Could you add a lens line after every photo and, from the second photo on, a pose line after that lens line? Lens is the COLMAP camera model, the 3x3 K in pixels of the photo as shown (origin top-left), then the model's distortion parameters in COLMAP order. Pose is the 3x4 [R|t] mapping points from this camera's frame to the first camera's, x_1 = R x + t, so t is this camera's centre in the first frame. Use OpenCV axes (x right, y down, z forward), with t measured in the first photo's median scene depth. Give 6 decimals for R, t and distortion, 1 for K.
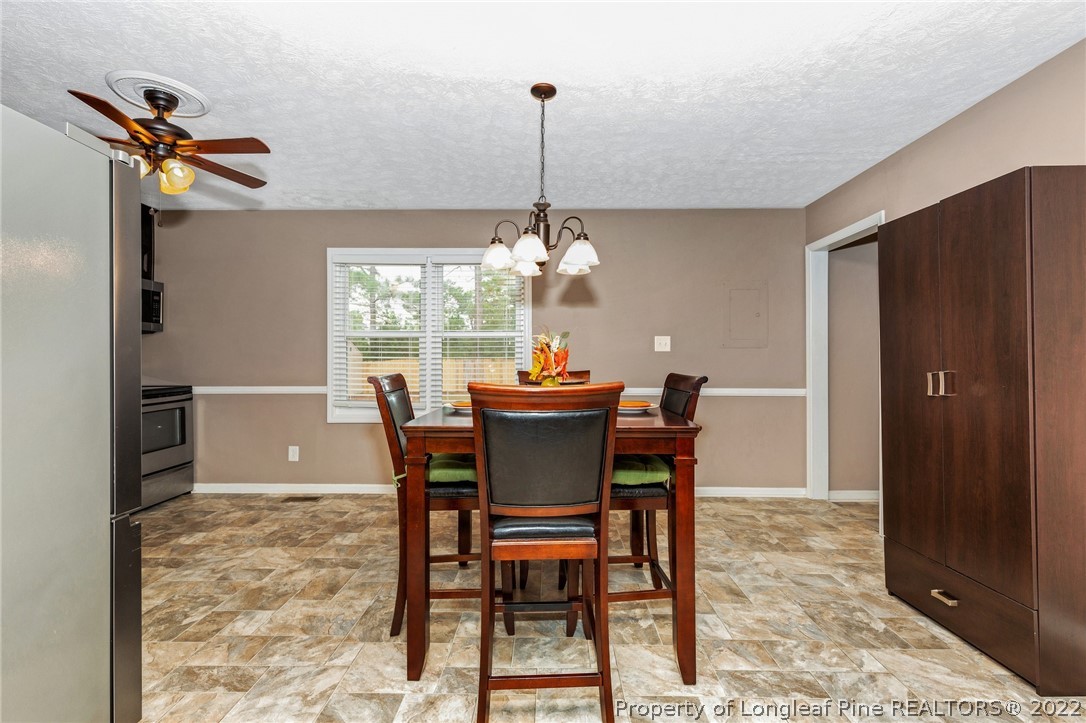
lens RADIAL K [[480.9, 0, 544.6], [0, 480.9, 356.3], [0, 0, 1]] dist [0.001655, -0.000531]
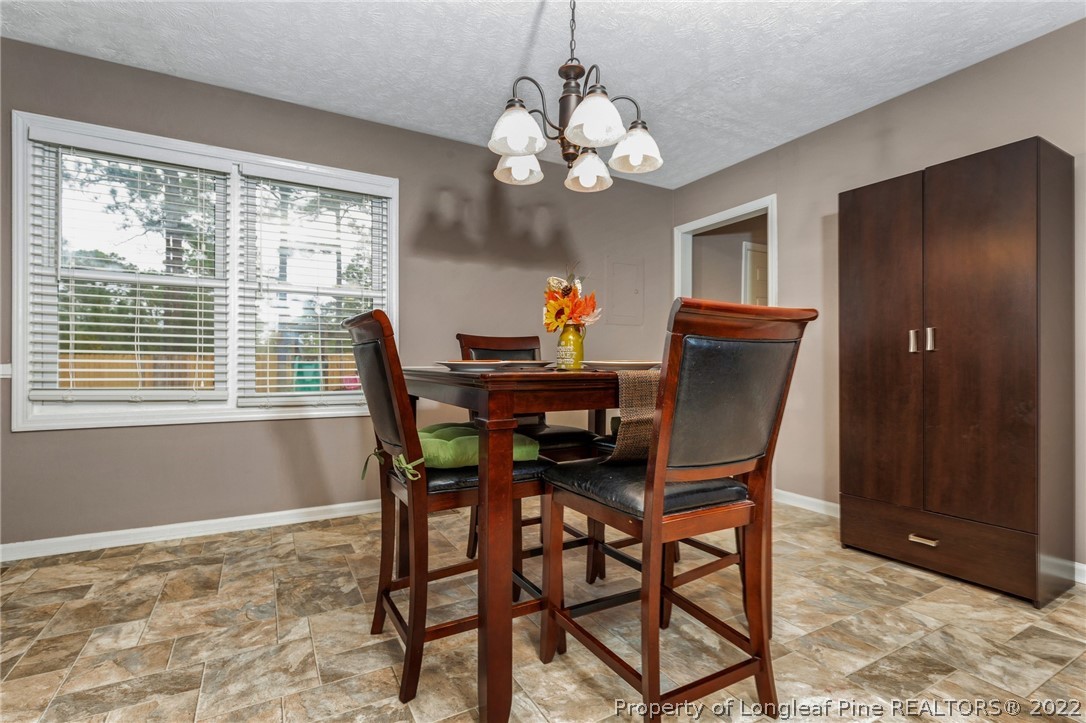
lens RADIAL K [[488.4, 0, 542.4], [0, 488.4, 363.4], [0, 0, 1]] dist [-0.002490, -0.000331]
pose [[0.867881, 0.005713, 0.496739, -0.340154], [-0.010374, 0.999924, 0.006626, 0.085255], [-0.496663, -0.010904, 0.867875, 0.373540]]
